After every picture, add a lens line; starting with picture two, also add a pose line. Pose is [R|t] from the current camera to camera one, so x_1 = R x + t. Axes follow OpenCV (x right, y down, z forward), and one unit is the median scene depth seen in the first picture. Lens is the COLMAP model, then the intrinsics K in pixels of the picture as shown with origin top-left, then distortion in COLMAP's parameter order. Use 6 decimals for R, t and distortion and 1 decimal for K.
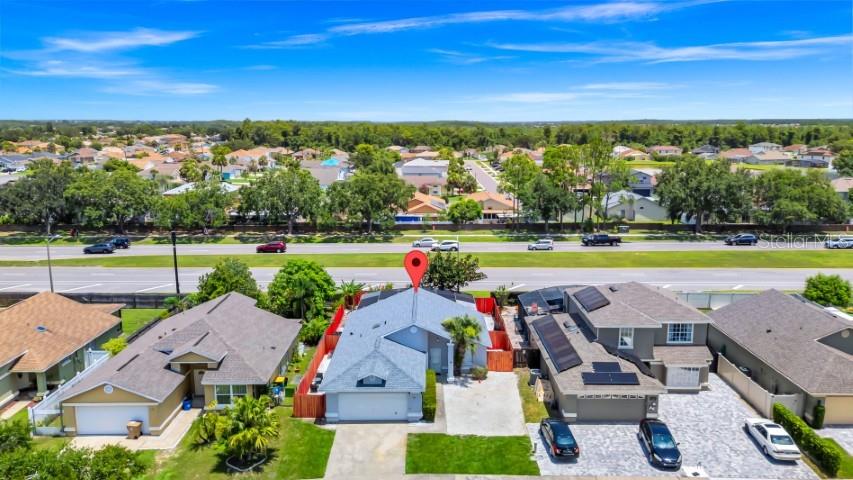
lens RADIAL K [[625.3, 0, 426.5], [0, 625.3, 240.0], [0, 0, 1]] dist [0.089086, -0.093252]
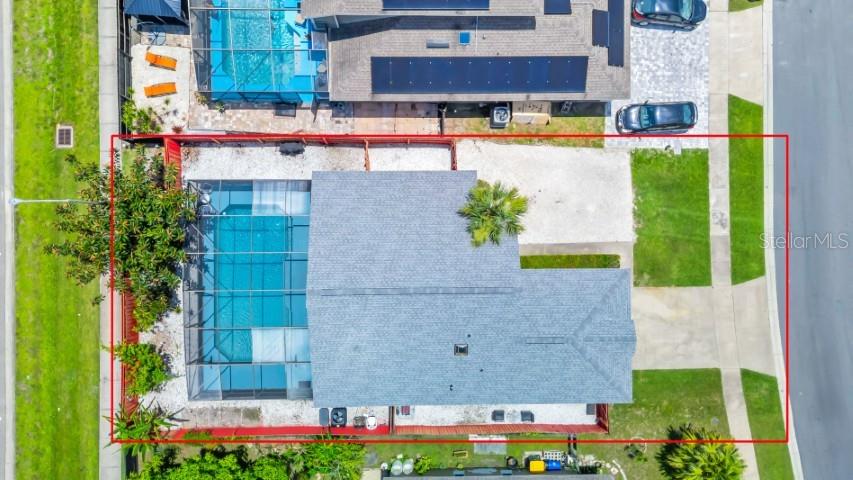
lens RADIAL K [[625.3, 0, 426.5], [0, 625.3, 240.0], [0, 0, 1]] dist [0.089086, -0.093252]
pose [[-0.006523, -0.999979, -0.000178, 0.030472], [0.156178, -0.001195, 0.987728, -0.491517], [-0.987707, 0.006415, 0.156183, 0.934221]]
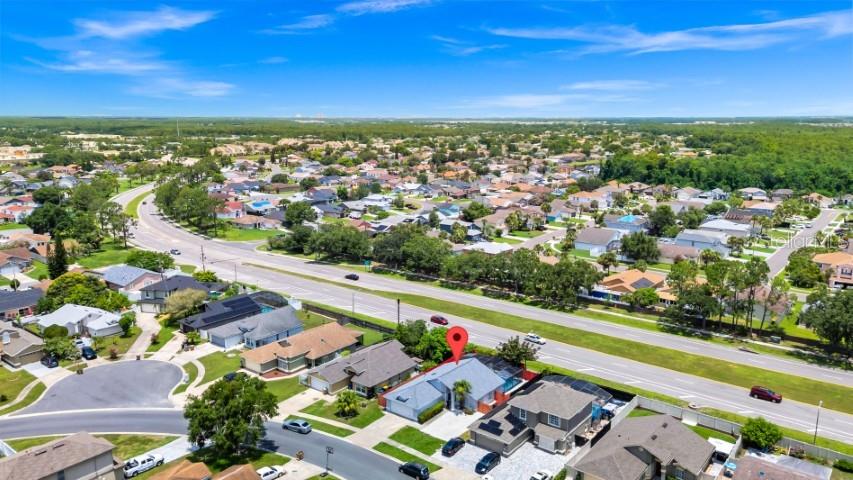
lens RADIAL K [[625.3, 0, 426.5], [0, 625.3, 240.0], [0, 0, 1]] dist [0.089086, -0.093252]
pose [[0.786275, 0.121308, -0.605852, 1.094749], [-0.115916, 0.992088, 0.048209, -0.395619], [0.606907, 0.032322, 0.794115, -0.662065]]
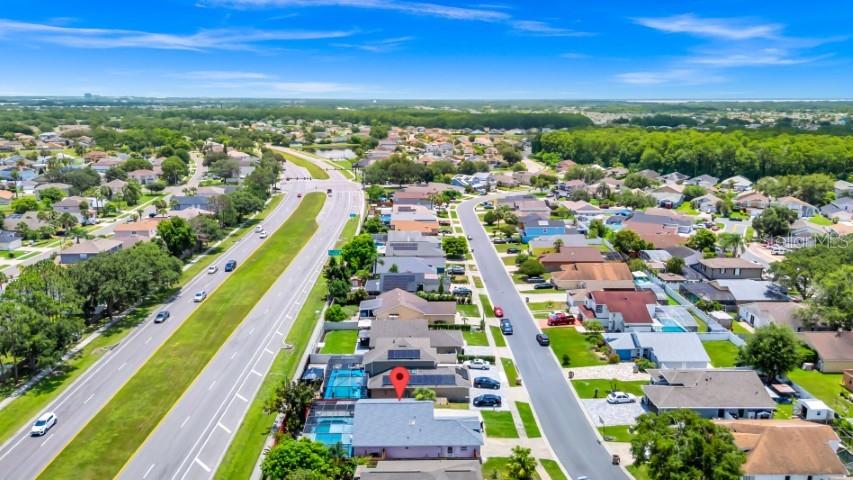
lens RADIAL K [[625.3, 0, 426.5], [0, 625.3, 240.0], [0, 0, 1]] dist [0.089086, -0.093252]
pose [[-0.023888, -0.220694, 0.975050, -1.562791], [0.184422, 0.957617, 0.221266, -0.667181], [-0.982557, 0.185107, 0.017825, 0.845655]]
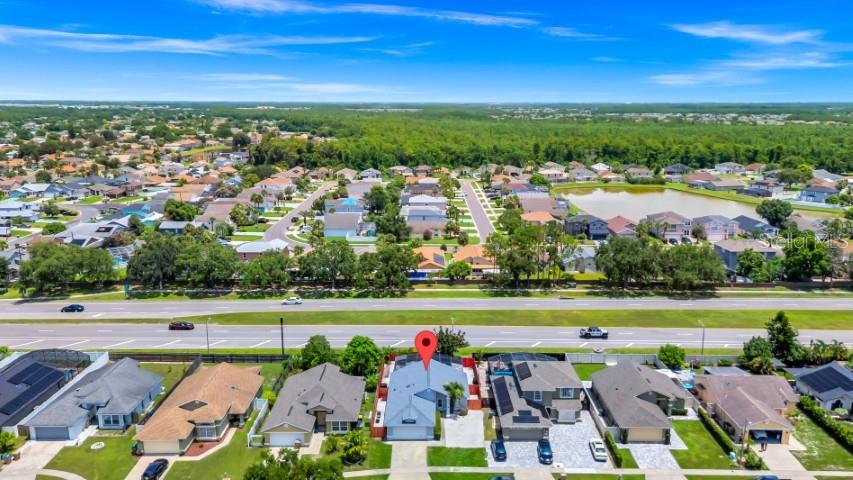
lens RADIAL K [[625.3, 0, 426.5], [0, 625.3, 240.0], [0, 0, 1]] dist [0.089086, -0.093252]
pose [[0.999992, 0.002501, 0.003189, -0.033013], [-0.002600, 0.999505, 0.031357, -0.357252], [-0.003109, -0.031365, 0.999503, -0.860822]]
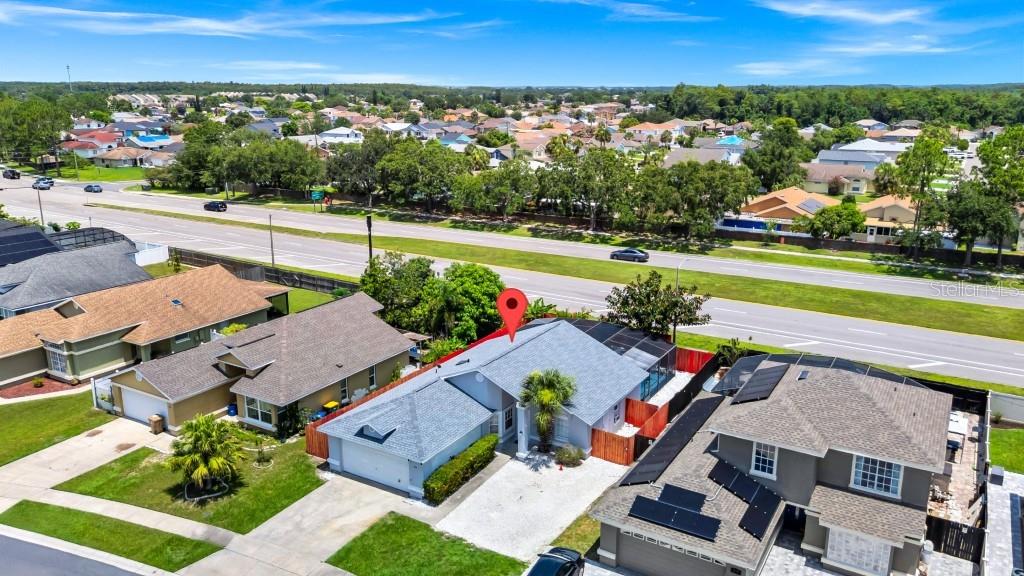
lens RADIAL K [[750.6, 0, 512.0], [0, 750.6, 288.0], [0, 0, 1]] dist [0.089086, -0.093252]
pose [[0.856748, 0.135878, -0.497514, 0.414403], [-0.098818, 0.990046, 0.100224, -0.050460], [0.506180, -0.036703, 0.861647, 0.246870]]
